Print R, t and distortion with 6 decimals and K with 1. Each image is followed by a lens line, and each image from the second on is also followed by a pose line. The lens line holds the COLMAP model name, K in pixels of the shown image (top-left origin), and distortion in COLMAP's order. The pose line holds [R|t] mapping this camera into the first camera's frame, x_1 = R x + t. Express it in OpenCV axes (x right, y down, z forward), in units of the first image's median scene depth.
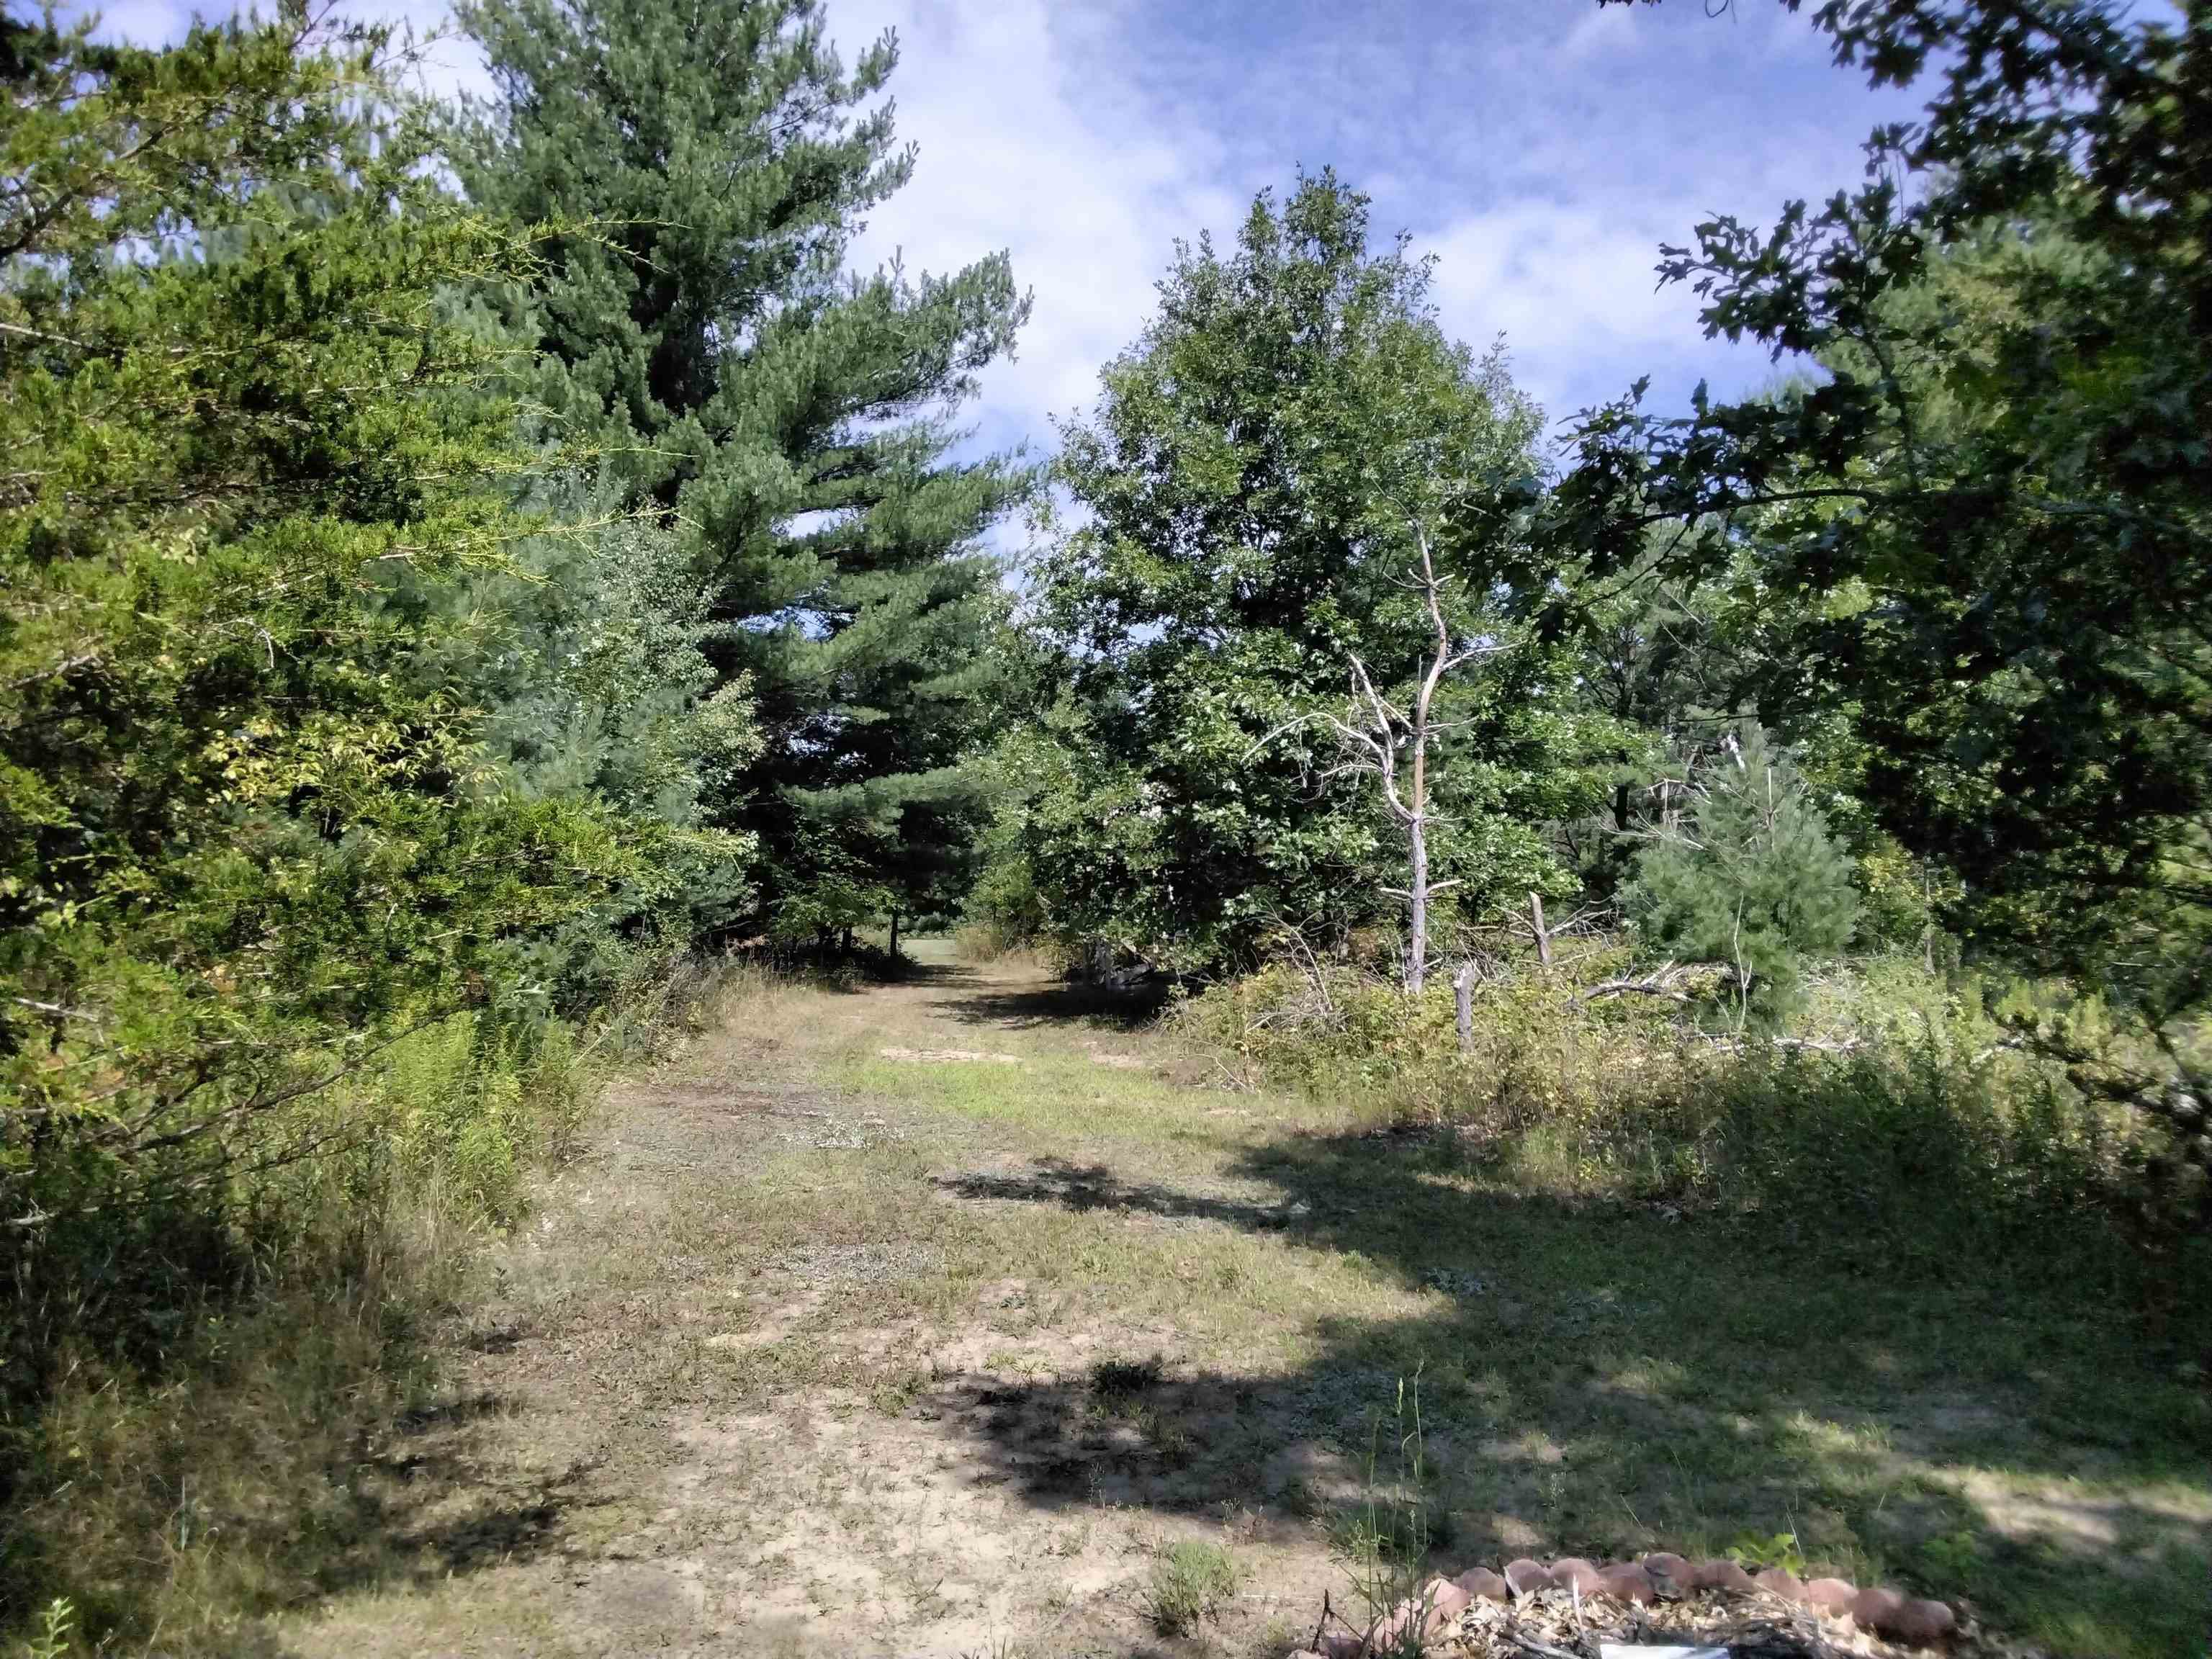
lens RADIAL K [[1630.5, 0, 1116.4], [0, 1630.5, 841.8], [0, 0, 1]] dist [-0.002937, -0.063234]
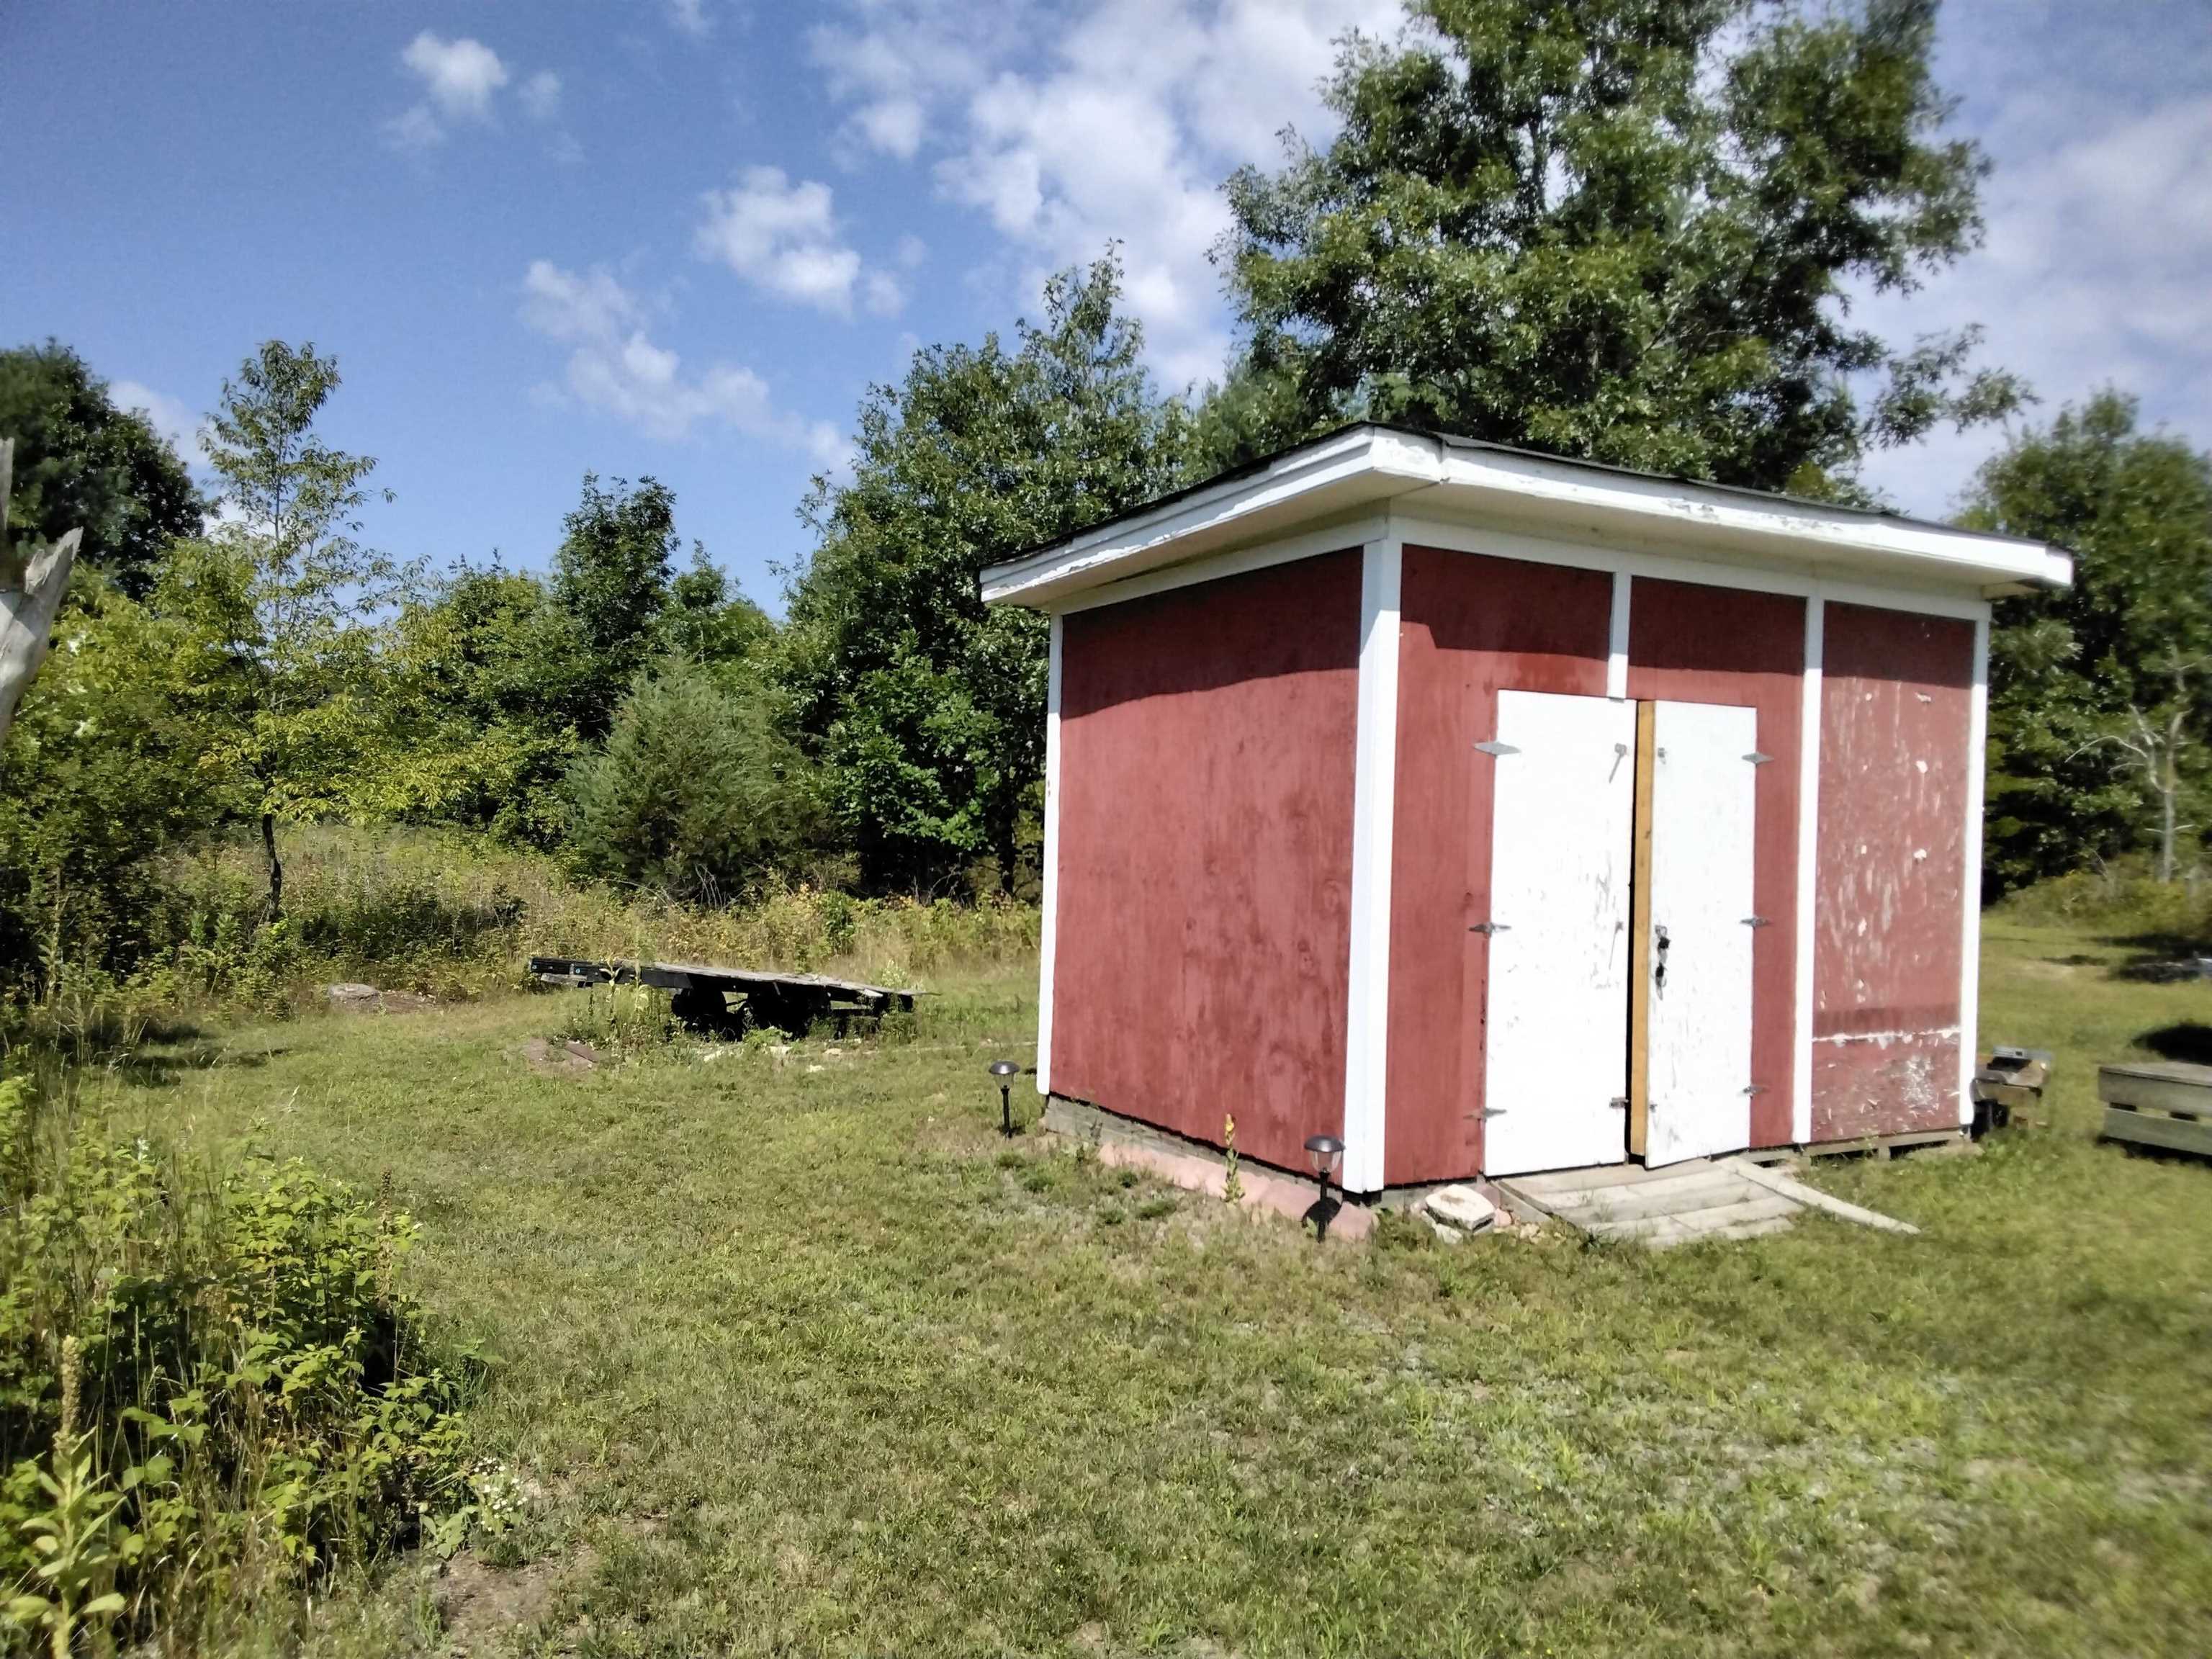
lens RADIAL K [[1630.5, 0, 1116.4], [0, 1630.5, 841.8], [0, 0, 1]] dist [-0.002937, -0.063234]
pose [[0.922738, 0.011235, -0.385265, -0.180787], [0.004889, 0.999154, 0.040845, -0.031210], [0.385398, -0.039573, 0.921902, -0.977423]]
